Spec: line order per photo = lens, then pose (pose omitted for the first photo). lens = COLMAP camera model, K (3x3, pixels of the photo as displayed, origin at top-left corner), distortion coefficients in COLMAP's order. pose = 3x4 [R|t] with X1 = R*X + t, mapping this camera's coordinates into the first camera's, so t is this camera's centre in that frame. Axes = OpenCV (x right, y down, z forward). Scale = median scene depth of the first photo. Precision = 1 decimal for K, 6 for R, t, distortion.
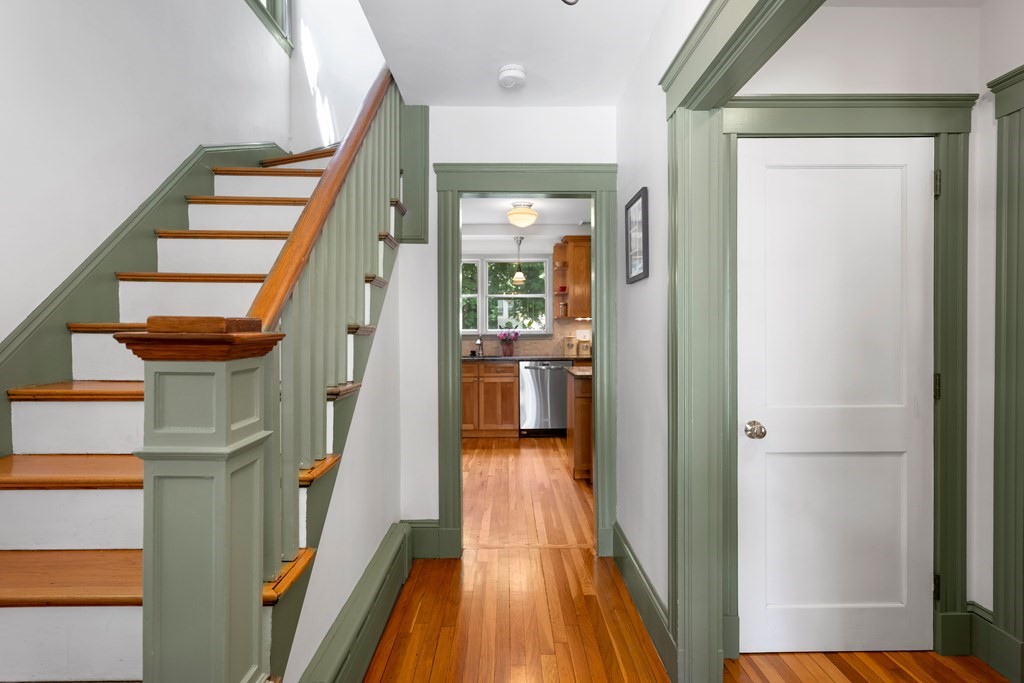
lens RADIAL K [[494.3, 0, 518.2], [0, 494.3, 331.3], [0, 0, 1]] dist [0.002720, 0.000489]
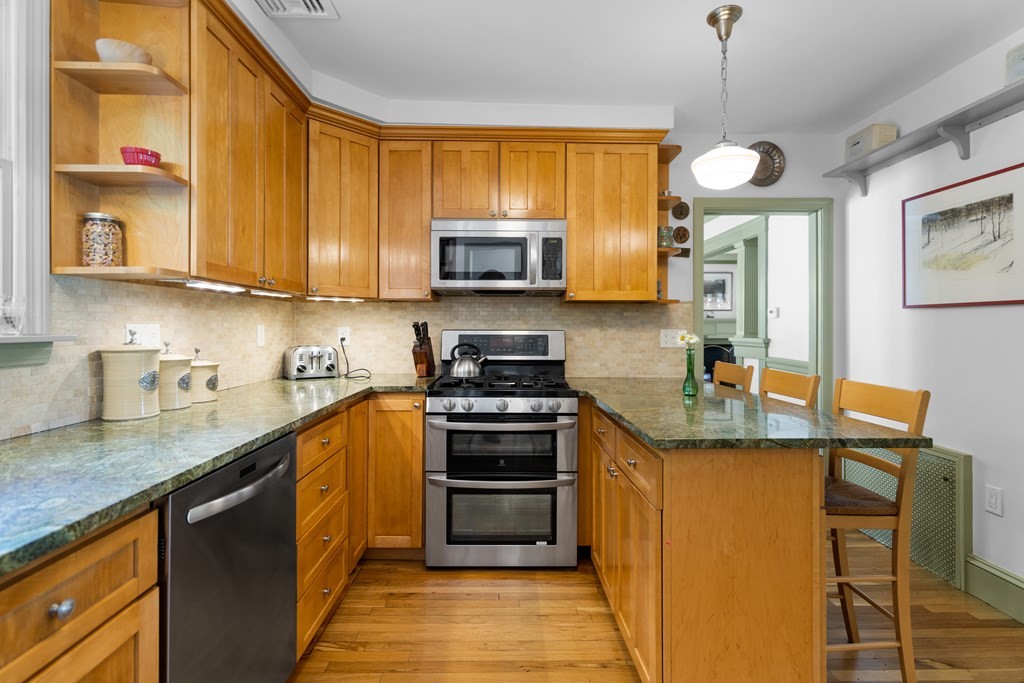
lens RADIAL K [[494.3, 0, 501.5], [0, 494.3, 325.6], [0, 0, 1]] dist [0.002720, 0.000489]
pose [[0.022348, 0.008664, 0.999713, -0.160519], [0.003132, 0.999957, -0.008736, 0.001920], [-0.999745, 0.003326, 0.022319, 0.806440]]
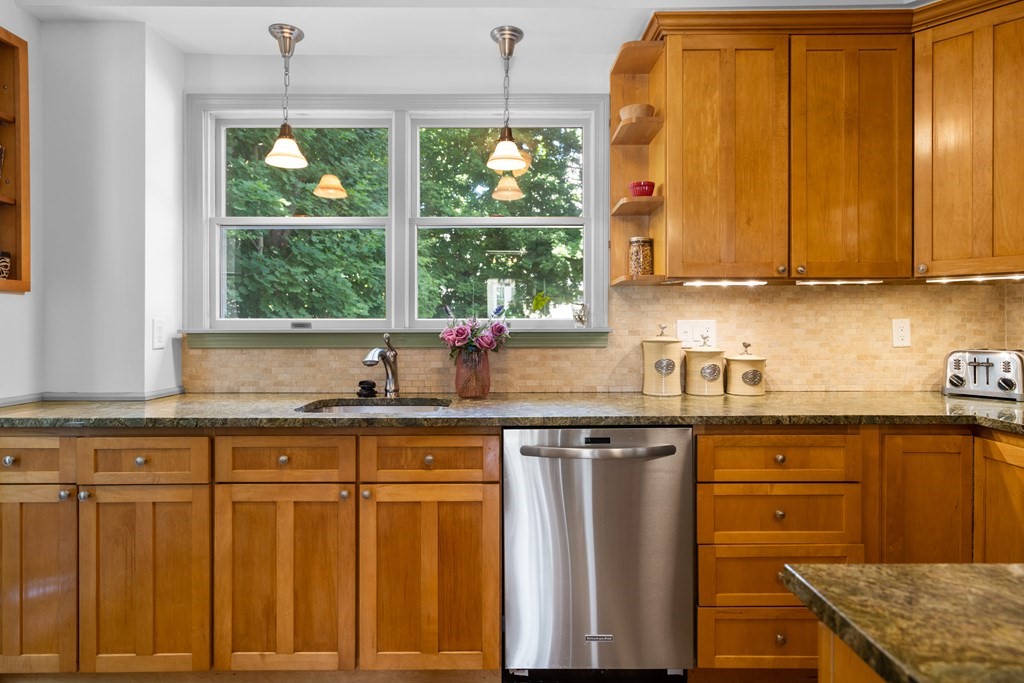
lens RADIAL K [[568.9, 0, 510.9], [0, 568.9, 326.5], [0, 0, 1]] dist [0.003152, 0.000494]
pose [[0.999759, 0.002997, -0.021762, 0.012608], [-0.003008, 0.999995, -0.000449, 0.003097], [0.021761, 0.000514, 0.999763, 0.624171]]
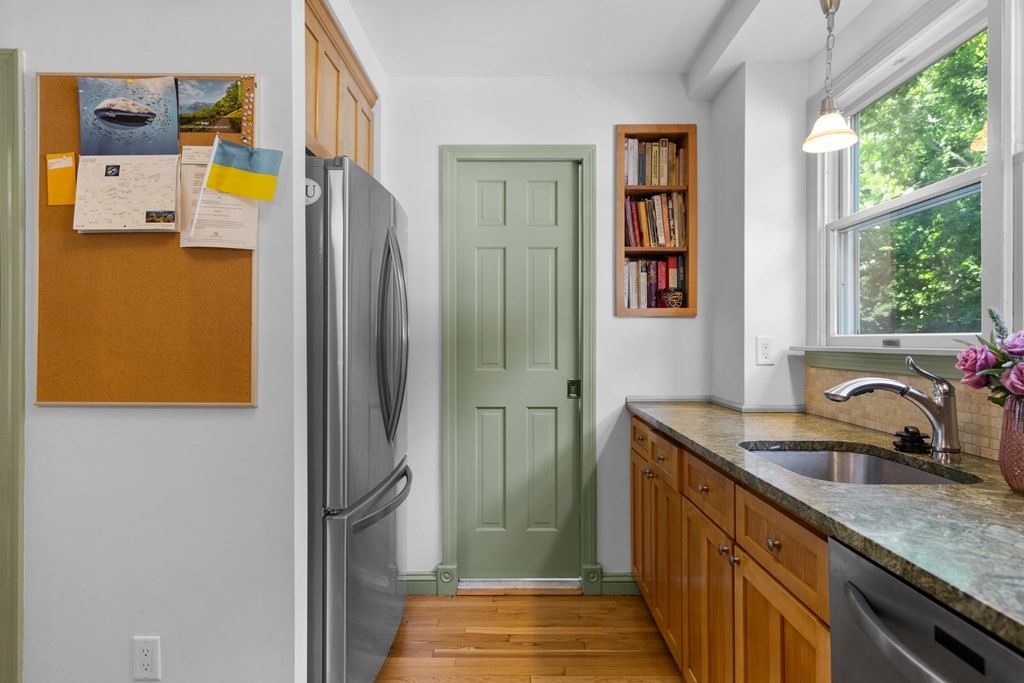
lens RADIAL K [[561.6, 0, 510.1], [0, 561.6, 337.1], [0, 0, 1]] dist [-0.001862, 0.000731]
pose [[-0.005814, -0.003409, -0.999977, 0.158943], [-0.004510, 0.999984, -0.003383, 0.001264], [0.999973, 0.004490, -0.005830, 0.826999]]
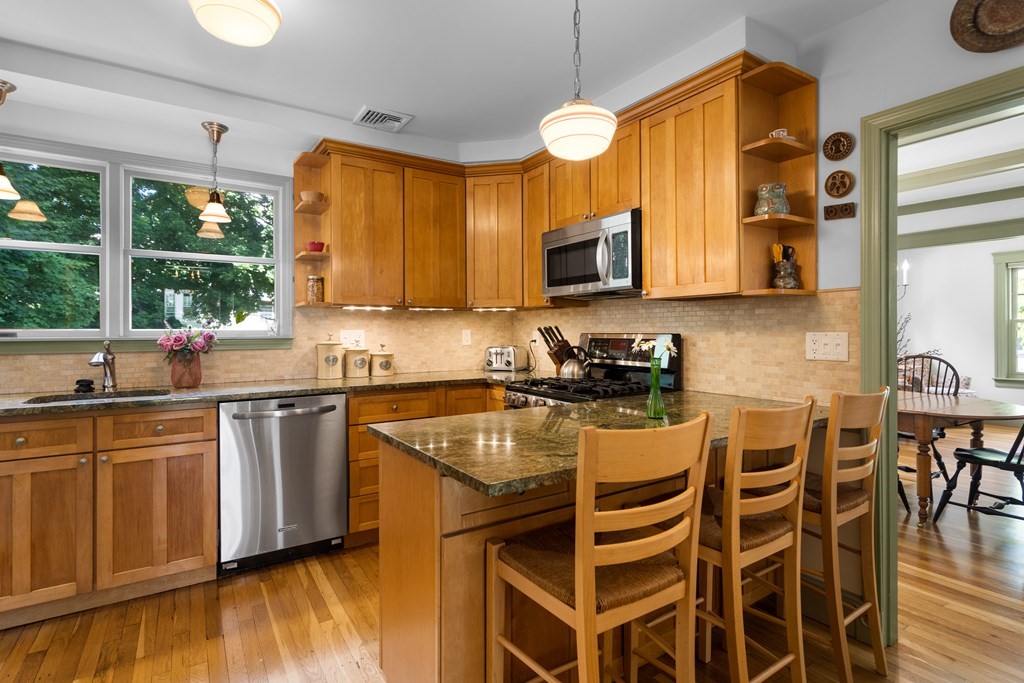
lens RADIAL K [[494.3, 0, 496.3], [0, 494.3, 332.1], [0, 0, 1]] dist [0.002720, 0.000489]
pose [[0.856160, 0.001180, 0.516710, -0.012124], [0.001915, 0.999983, -0.005458, 0.003223], [-0.516708, 0.005663, 0.856143, 0.475967]]
